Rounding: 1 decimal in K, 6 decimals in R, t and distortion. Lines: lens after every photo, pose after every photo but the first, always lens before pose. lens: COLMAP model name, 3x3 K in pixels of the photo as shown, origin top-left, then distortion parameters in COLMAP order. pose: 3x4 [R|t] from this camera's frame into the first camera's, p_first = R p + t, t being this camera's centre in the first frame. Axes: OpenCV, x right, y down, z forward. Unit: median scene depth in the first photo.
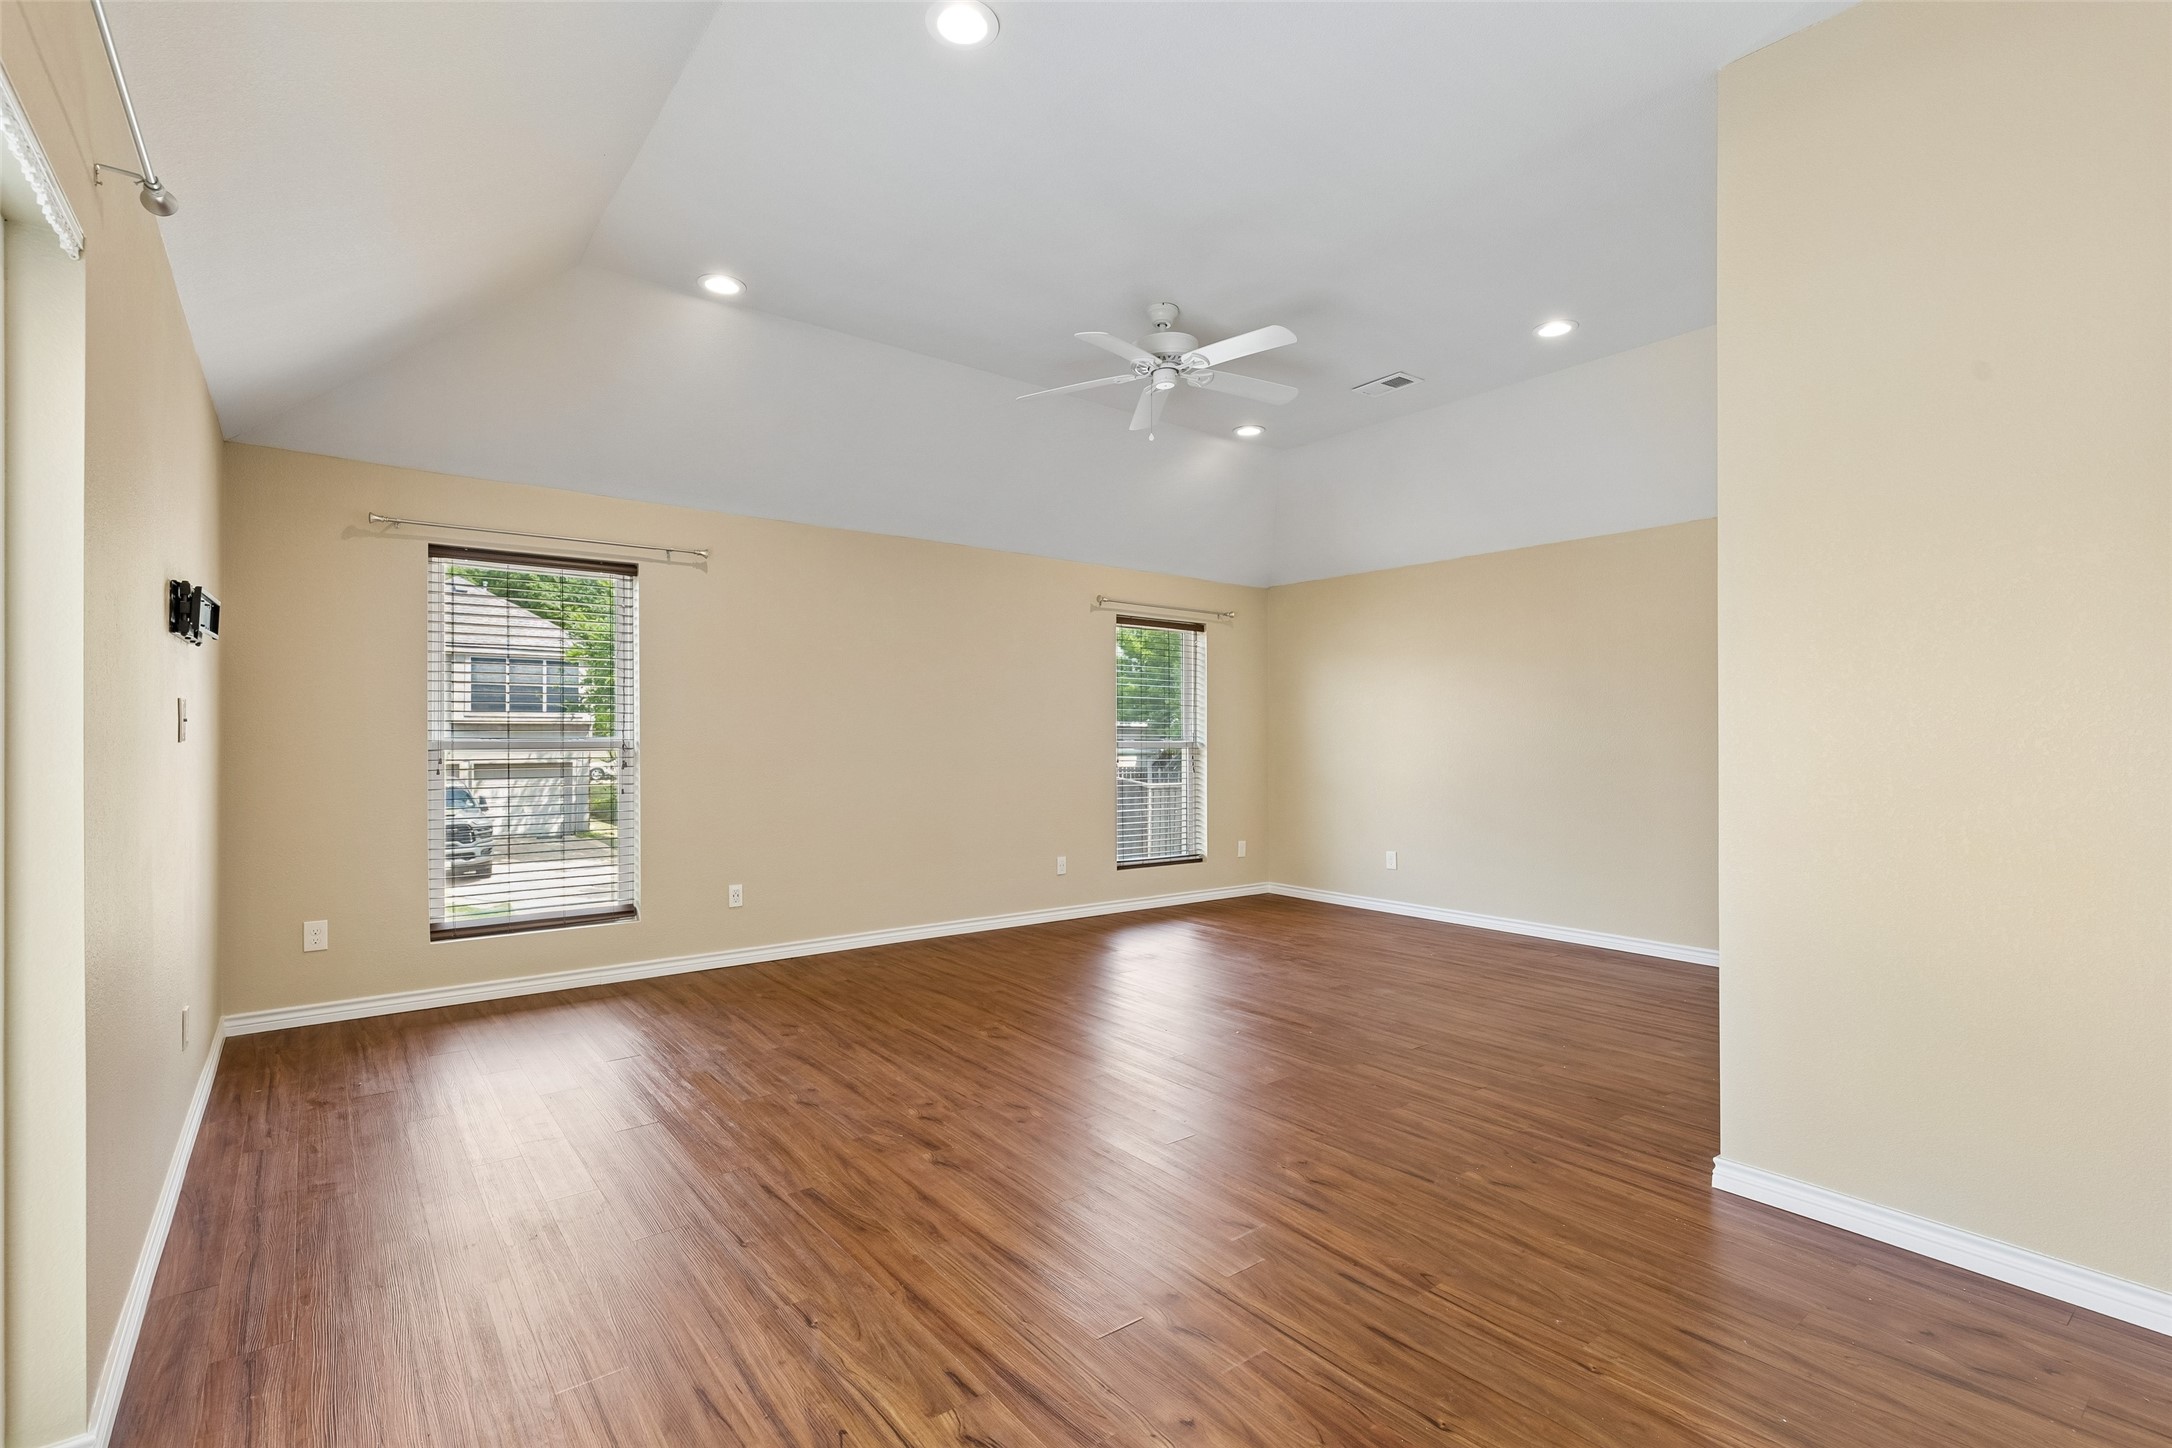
lens RADIAL K [[985.5, 0, 1086.3], [0, 985.5, 731.4], [0, 0, 1]] dist [0.010554, -0.000973]
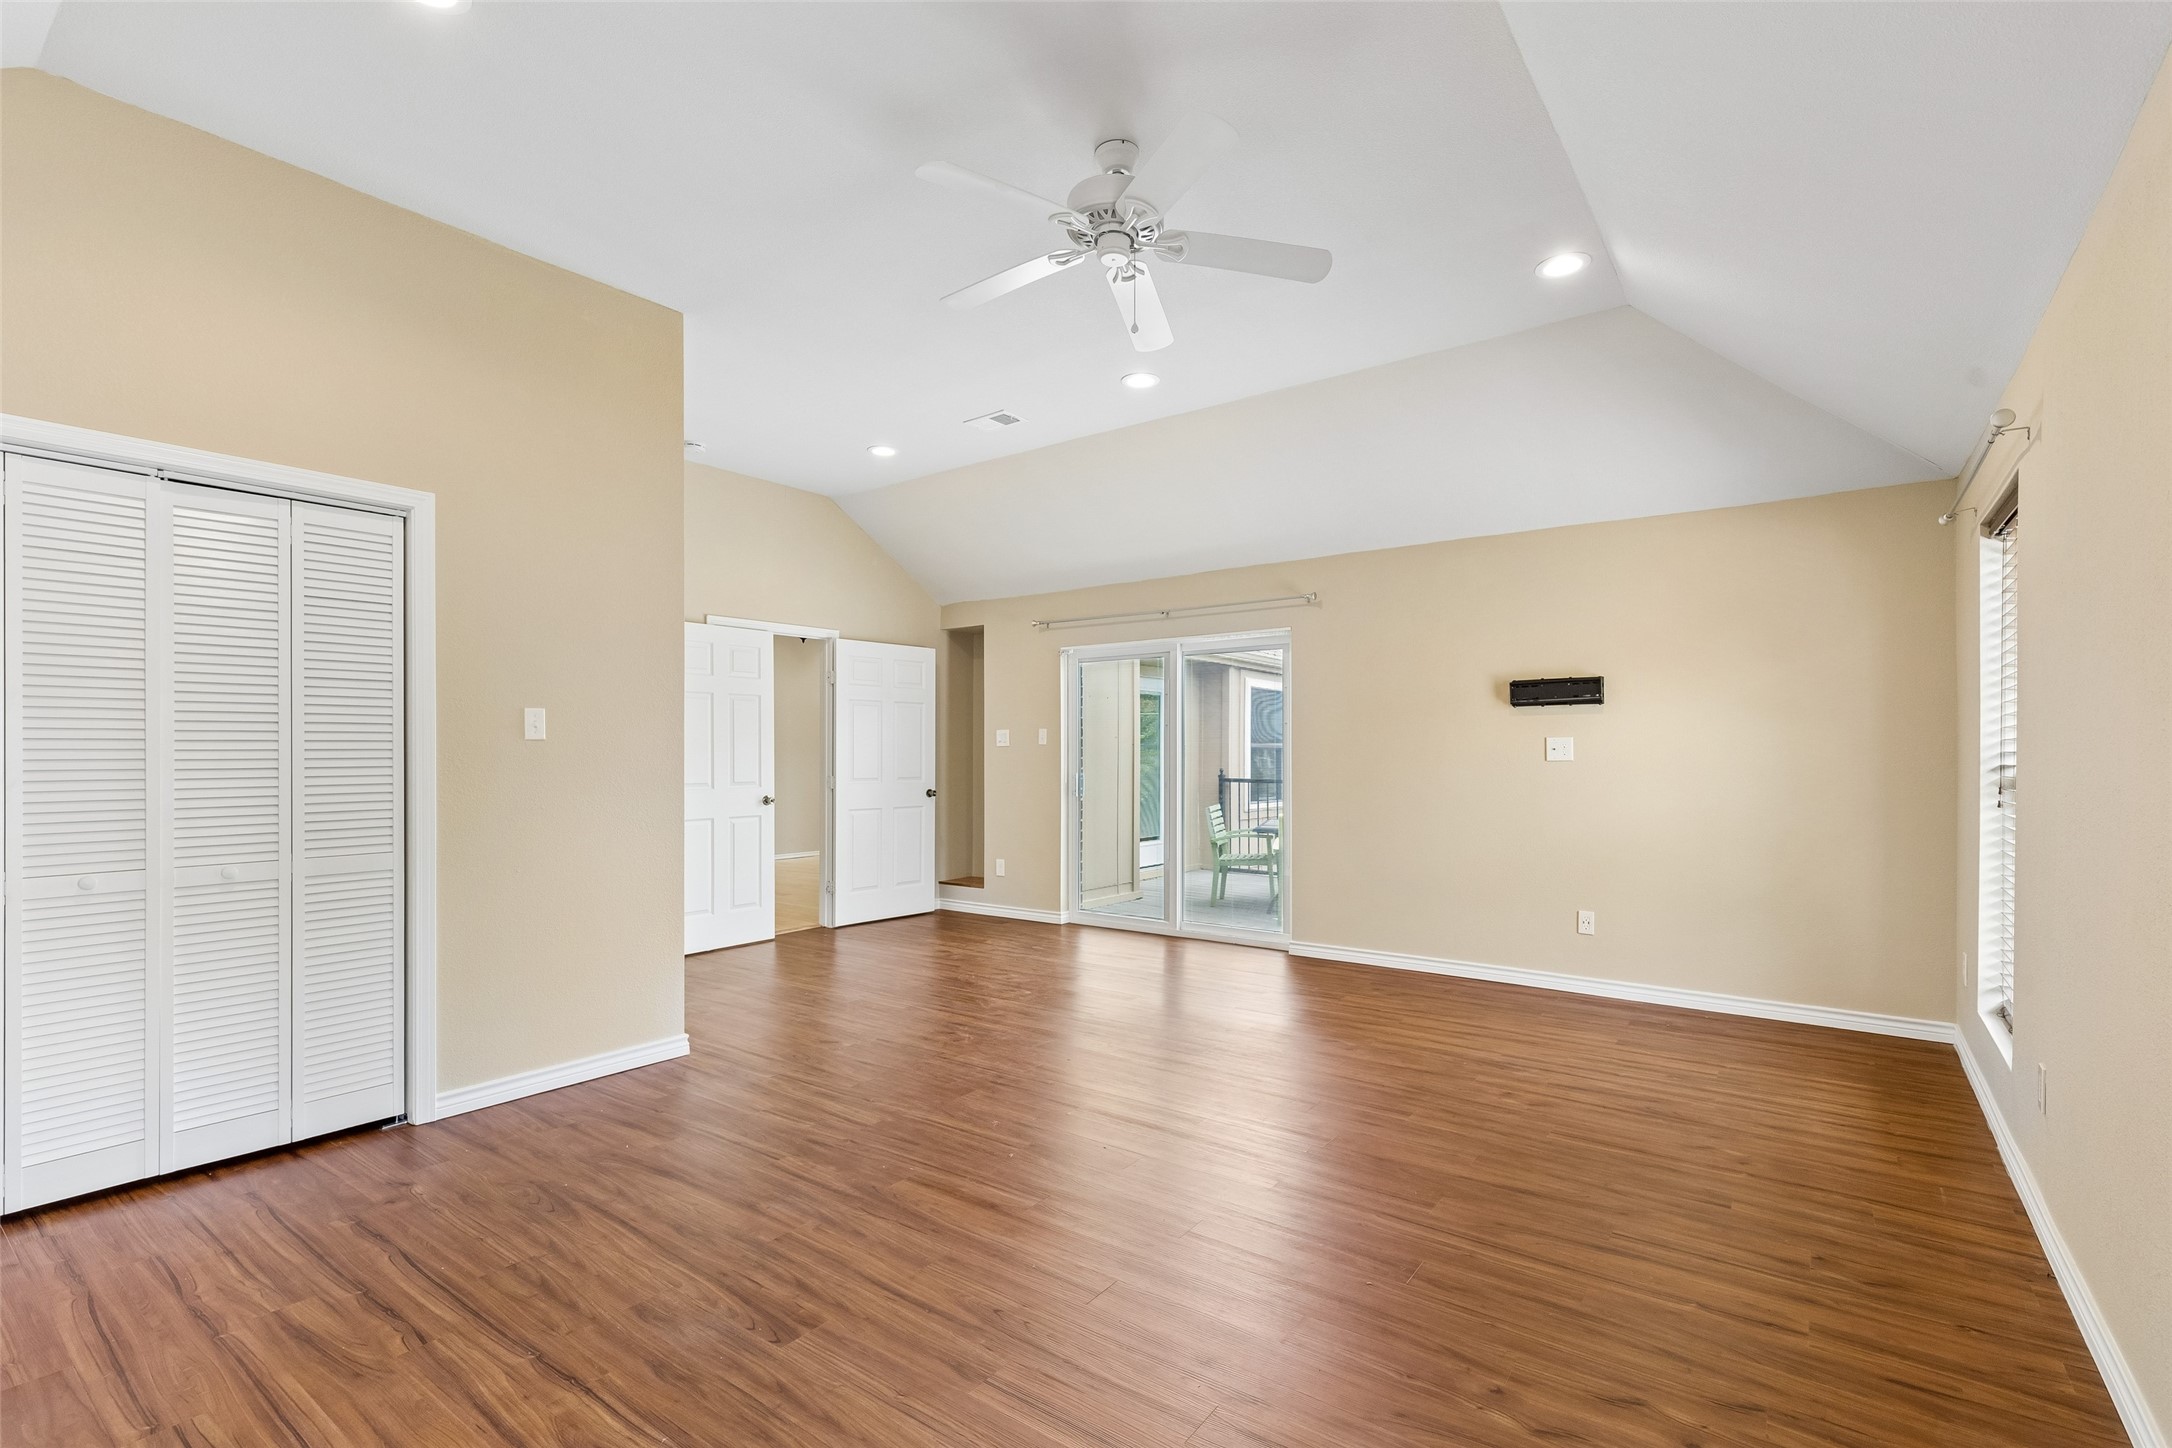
lens RADIAL K [[985.5, 0, 1085.9], [0, 985.5, 739.5], [0, 0, 1]] dist [0.010554, -0.000973]
pose [[-0.965225, -0.005260, -0.261369, 0.291820], [-0.001086, 0.999870, -0.016110, 0.002808], [0.261420, -0.015266, -0.965104, 1.718121]]
